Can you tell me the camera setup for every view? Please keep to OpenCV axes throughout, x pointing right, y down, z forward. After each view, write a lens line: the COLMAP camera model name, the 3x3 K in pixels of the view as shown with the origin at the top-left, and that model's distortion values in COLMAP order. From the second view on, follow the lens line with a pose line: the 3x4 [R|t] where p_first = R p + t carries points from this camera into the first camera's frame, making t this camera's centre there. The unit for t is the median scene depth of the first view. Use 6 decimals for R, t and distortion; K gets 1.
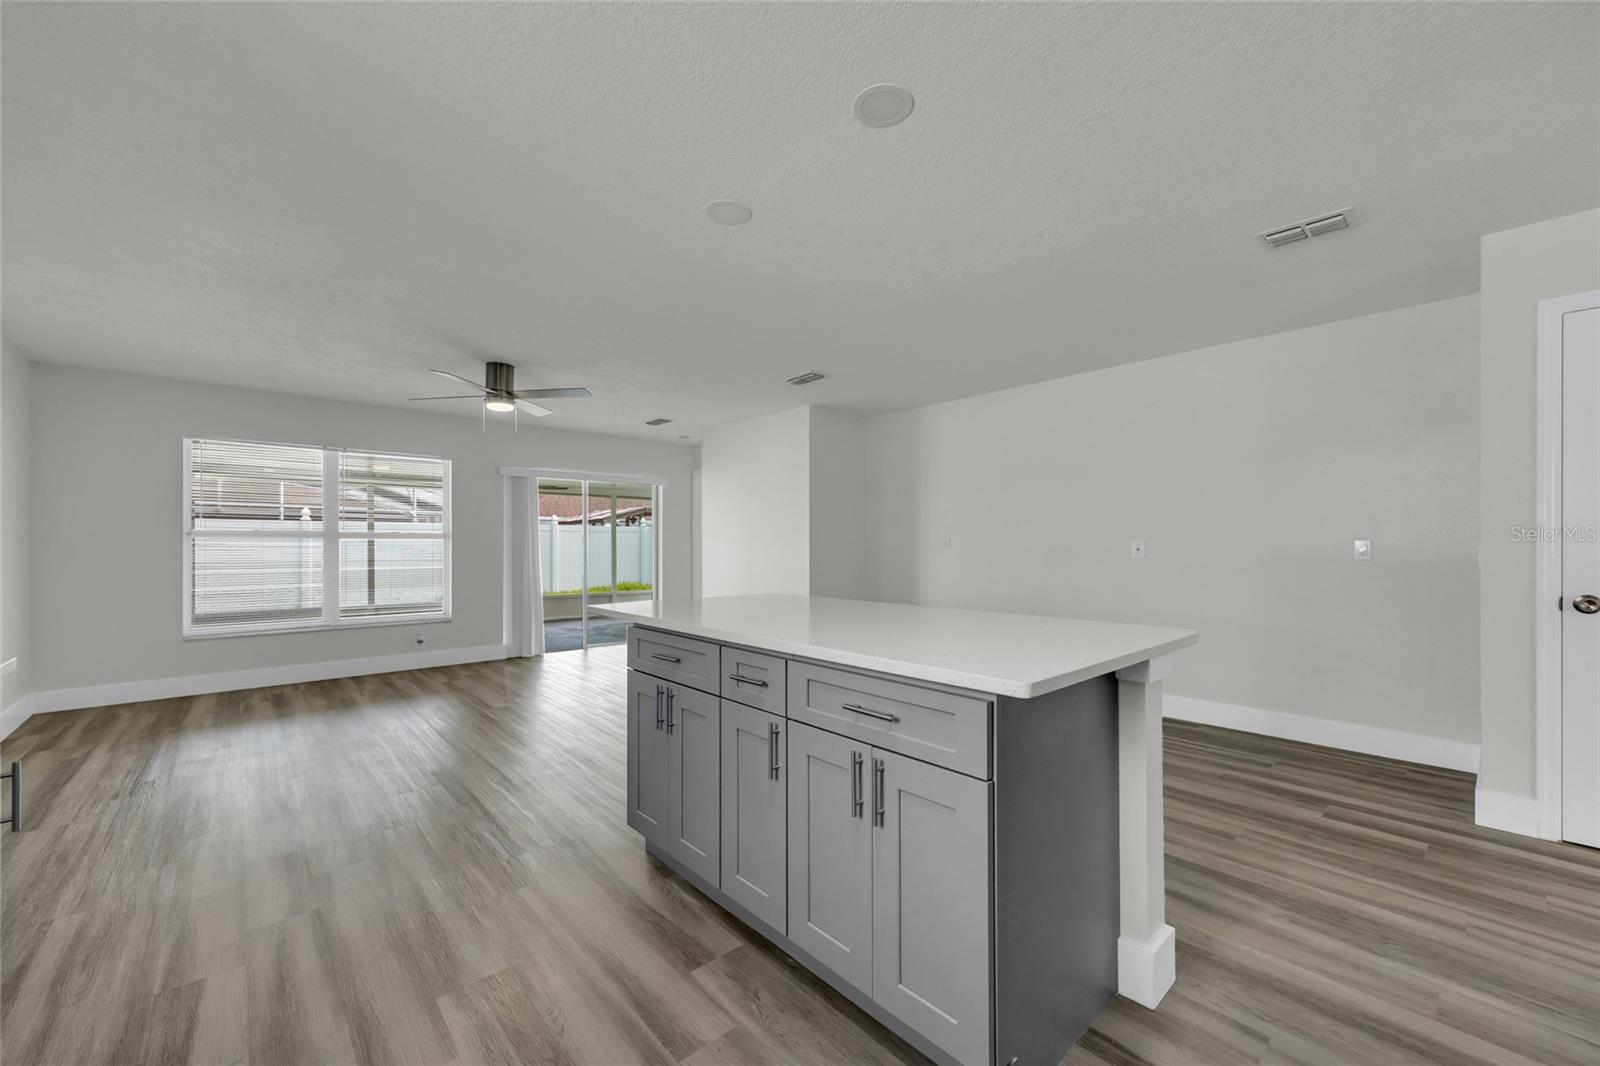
lens RADIAL K [[637.5, 0, 815.6], [0, 637.5, 547.6], [0, 0, 1]] dist [0.001321, 0.000166]
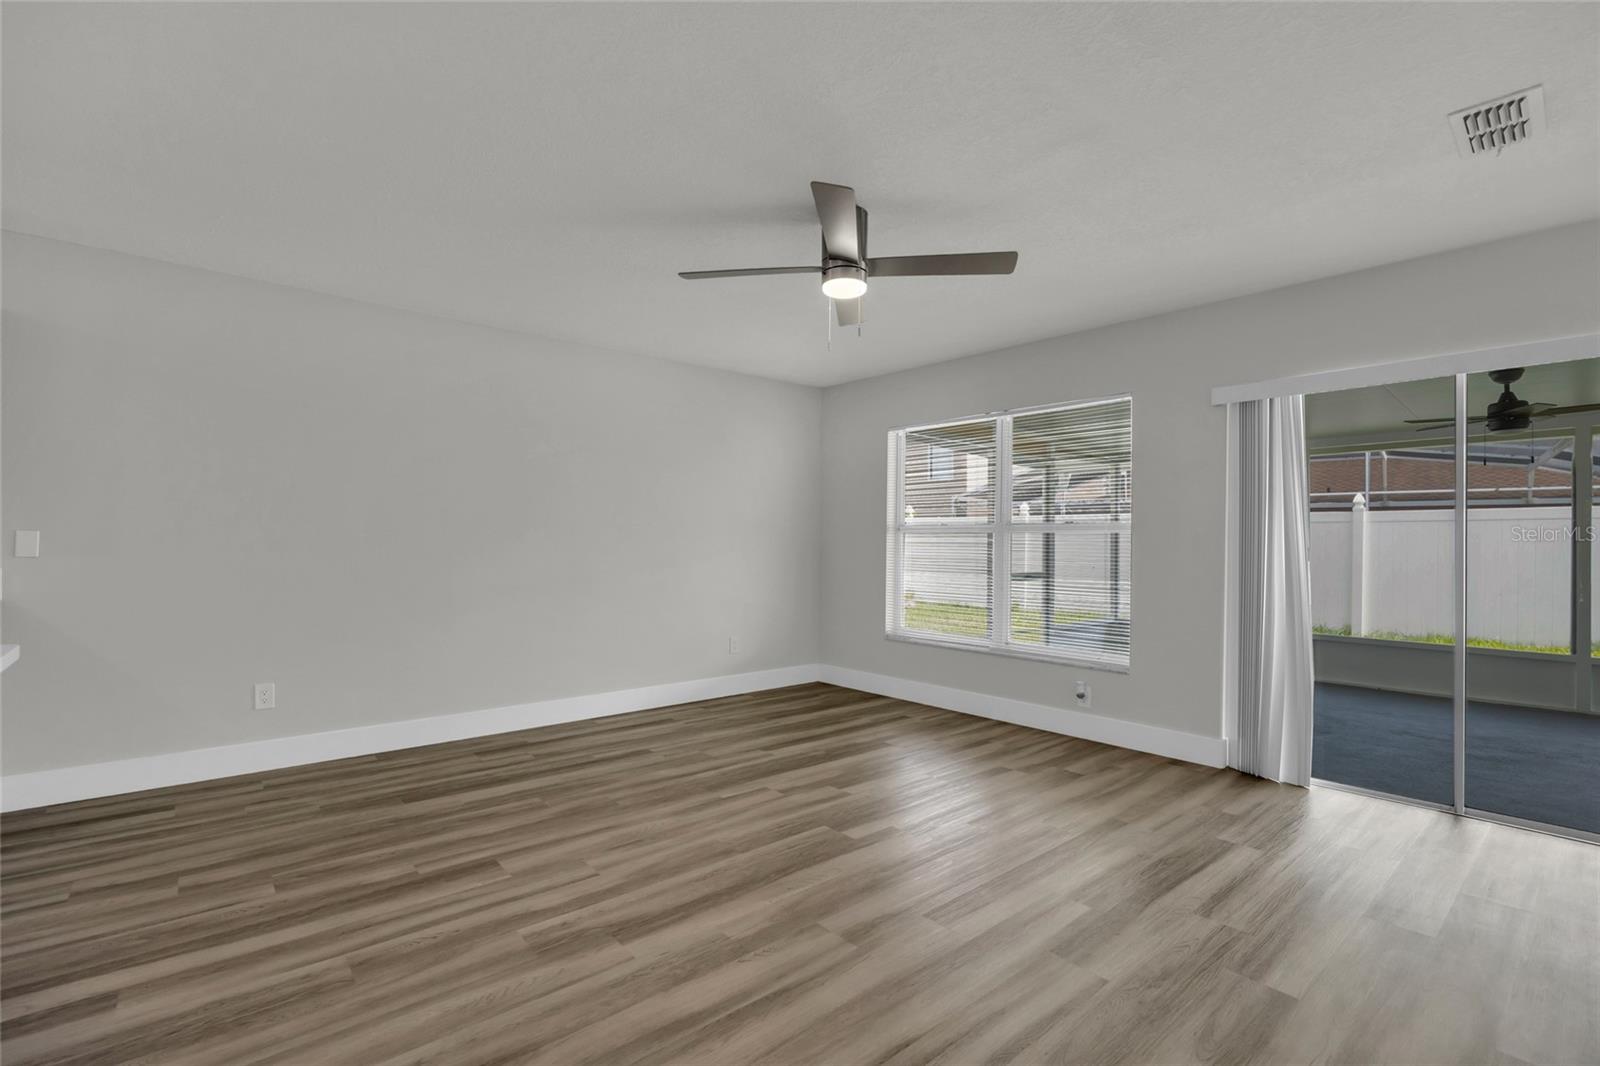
lens RADIAL K [[717.8, 0, 803.3], [0, 717.8, 538.8], [0, 0, 1]] dist [-0.016291, -0.000001]
pose [[-0.035677, -0.005447, -0.999349, 0.087777], [-0.008859, 0.999948, -0.005134, -0.001026], [0.999324, 0.008670, -0.035723, 0.690794]]
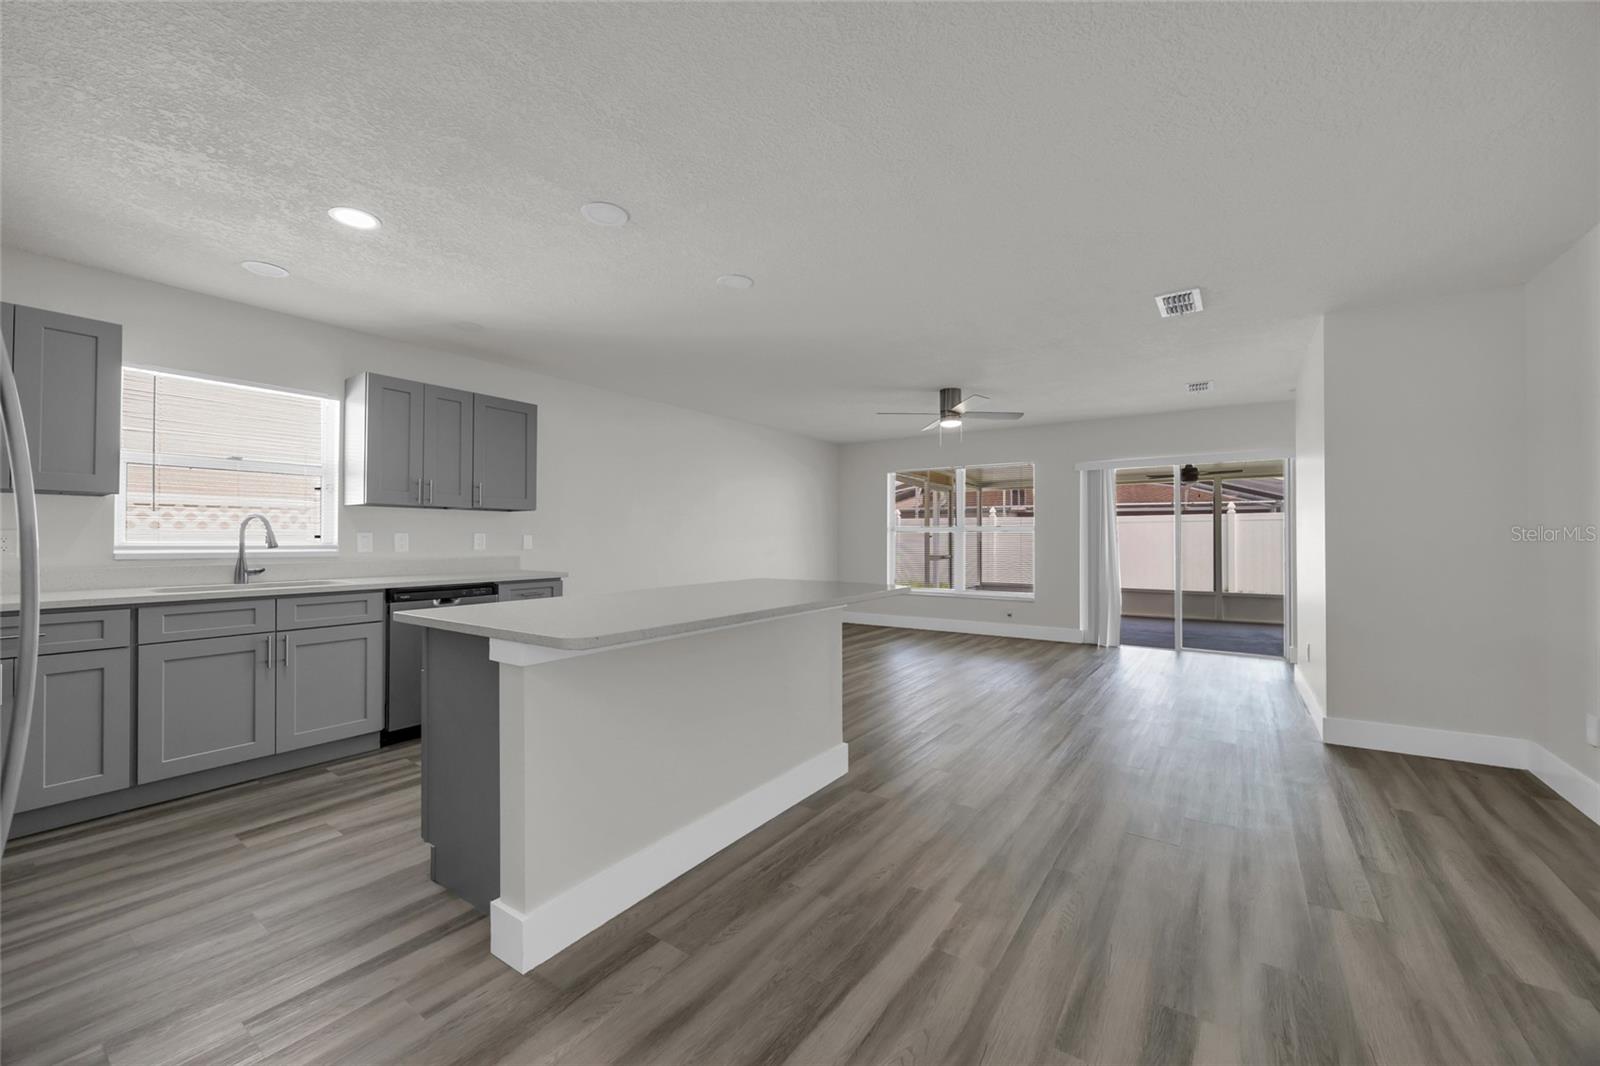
lens RADIAL K [[622.0, 0, 798.4], [0, 622.0, 538.3], [0, 0, 1]] dist [-0.001511, -0.000065]
pose [[0.203292, 0.000109, -0.979118, 0.431842], [-0.001763, 0.999998, -0.000255, 0.000069], [0.979117, 0.001778, 0.203292, 0.330699]]
